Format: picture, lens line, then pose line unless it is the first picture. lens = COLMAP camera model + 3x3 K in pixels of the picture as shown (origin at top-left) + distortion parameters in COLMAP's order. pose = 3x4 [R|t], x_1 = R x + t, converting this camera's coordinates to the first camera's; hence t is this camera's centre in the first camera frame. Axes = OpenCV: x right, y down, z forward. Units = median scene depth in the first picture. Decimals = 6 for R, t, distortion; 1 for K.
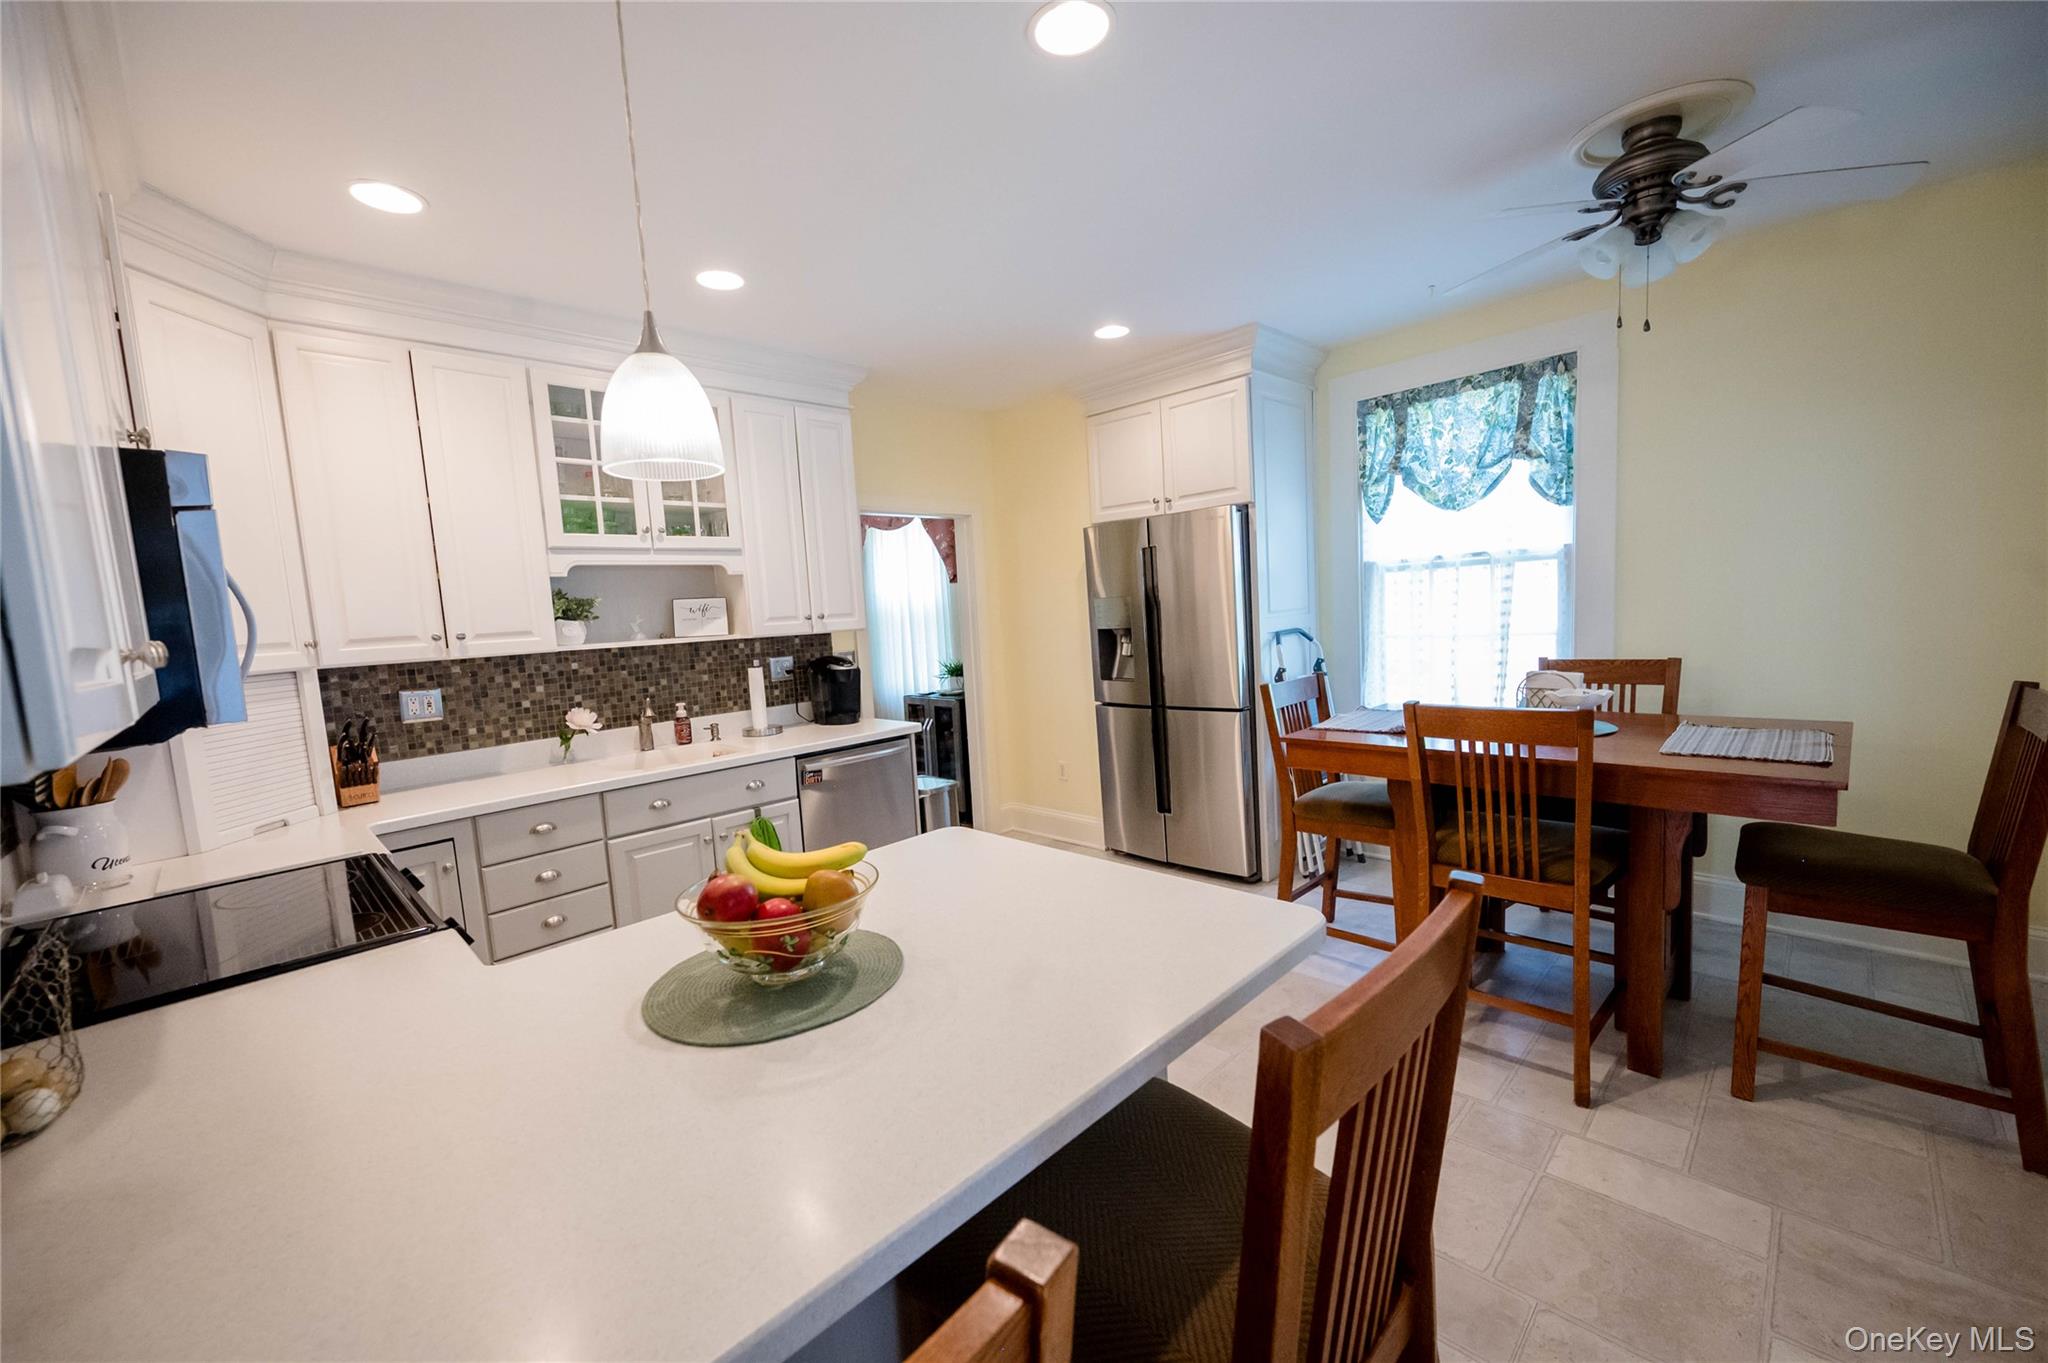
lens RADIAL K [[799.8, 0, 1024.0], [0, 799.8, 681.5], [0, 0, 1]] dist [-0.003221, -0.000443]
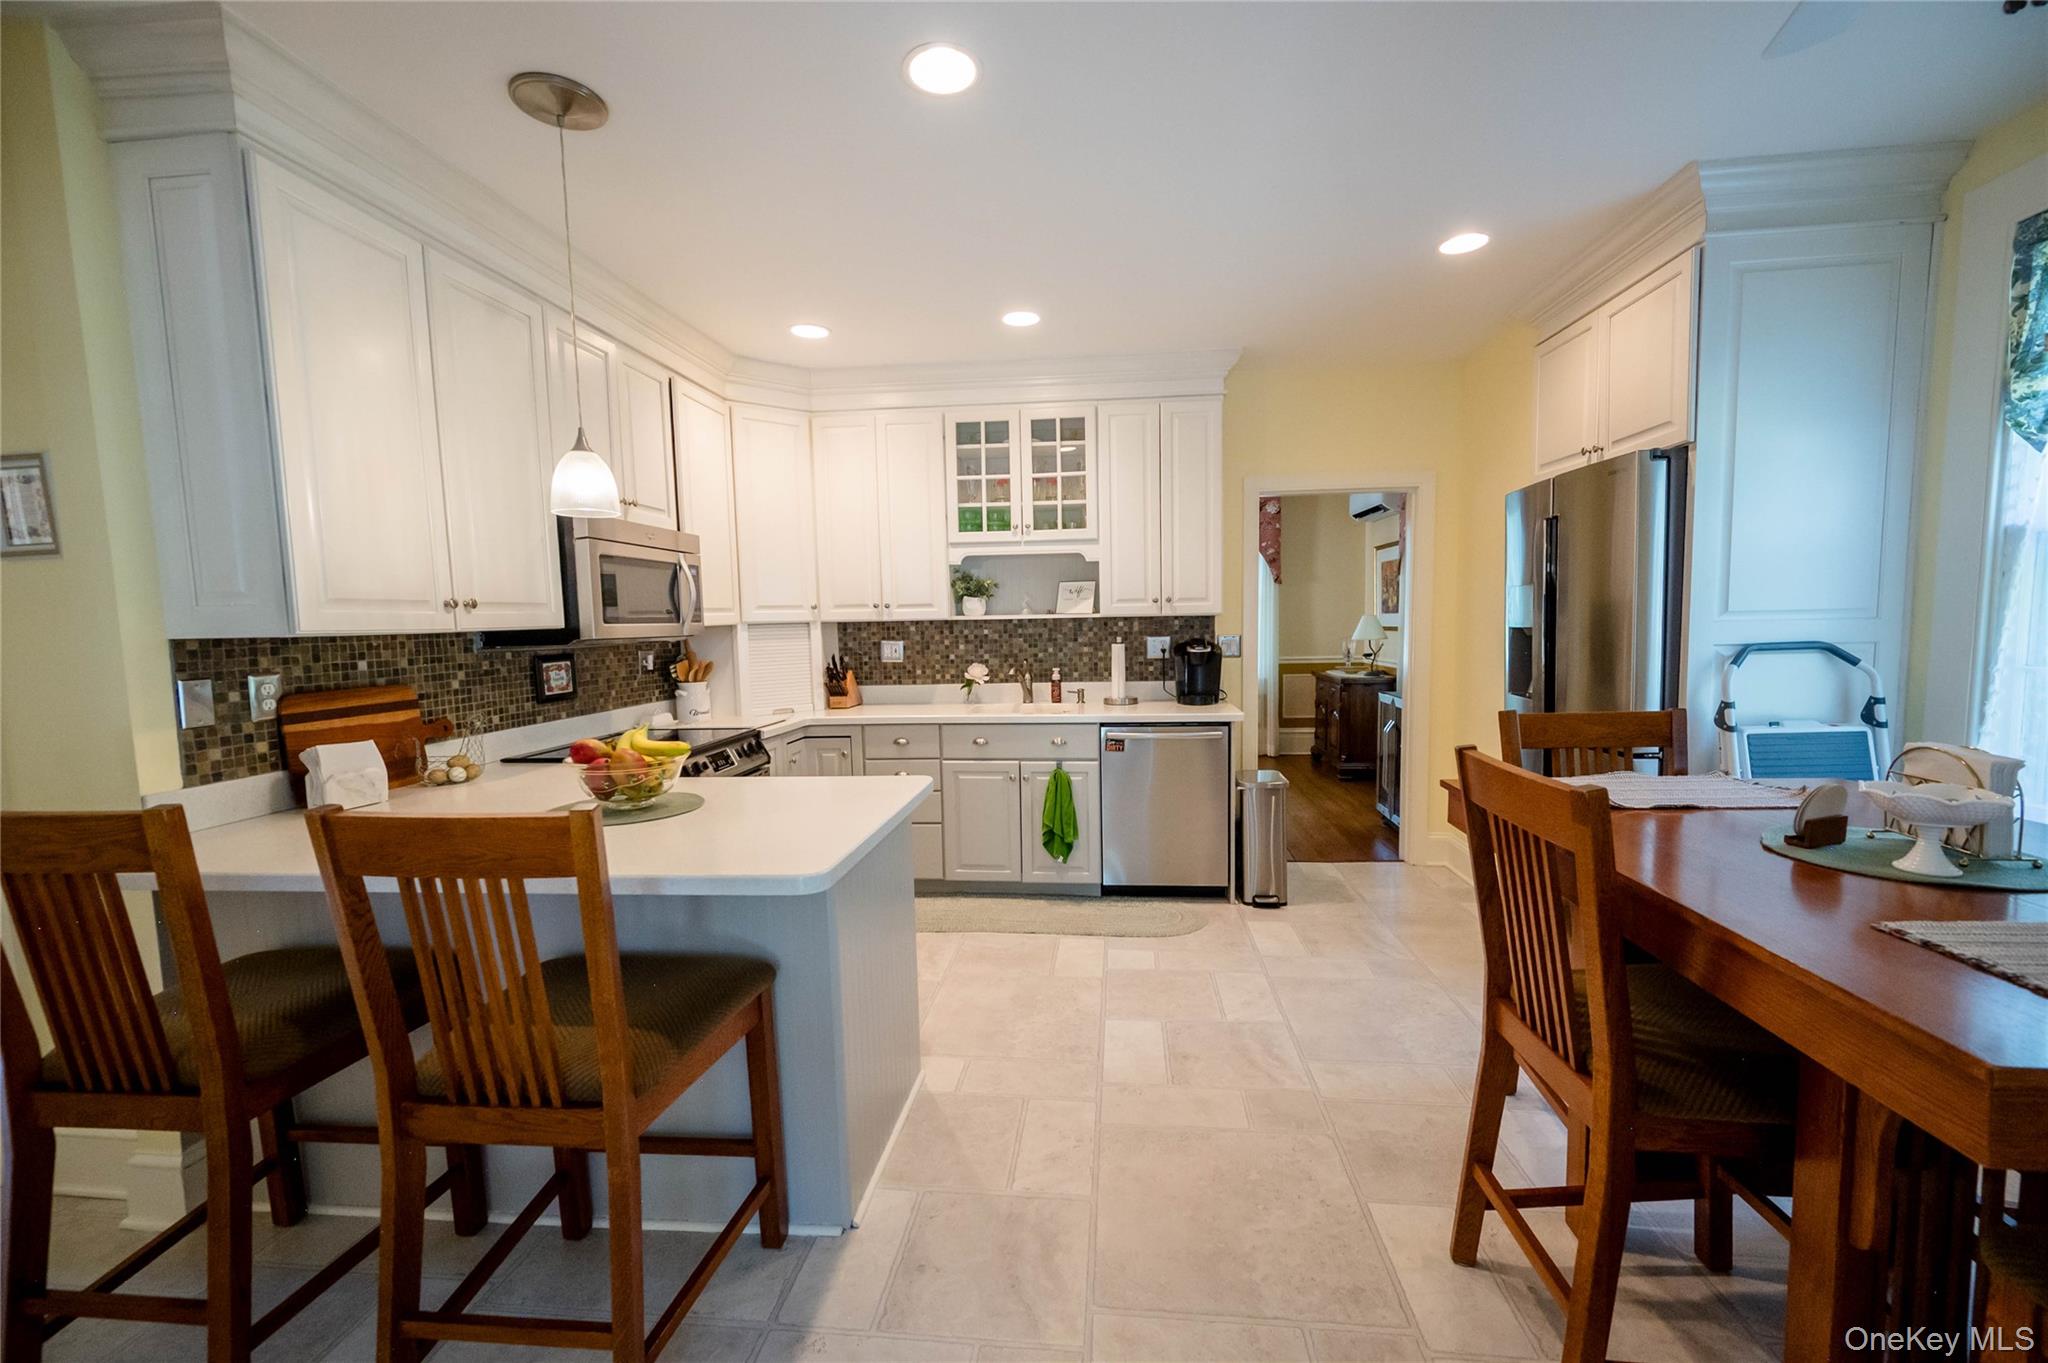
lens RADIAL K [[824.8, 0, 1024.0], [0, 824.8, 681.5], [0, 0, 1]] dist [0.000795, -0.000520]
pose [[0.634329, 0.103035, -0.766166, 0.517677], [-0.089033, 0.994220, 0.059991, -0.024528], [0.767919, 0.030161, 0.639837, 0.175798]]
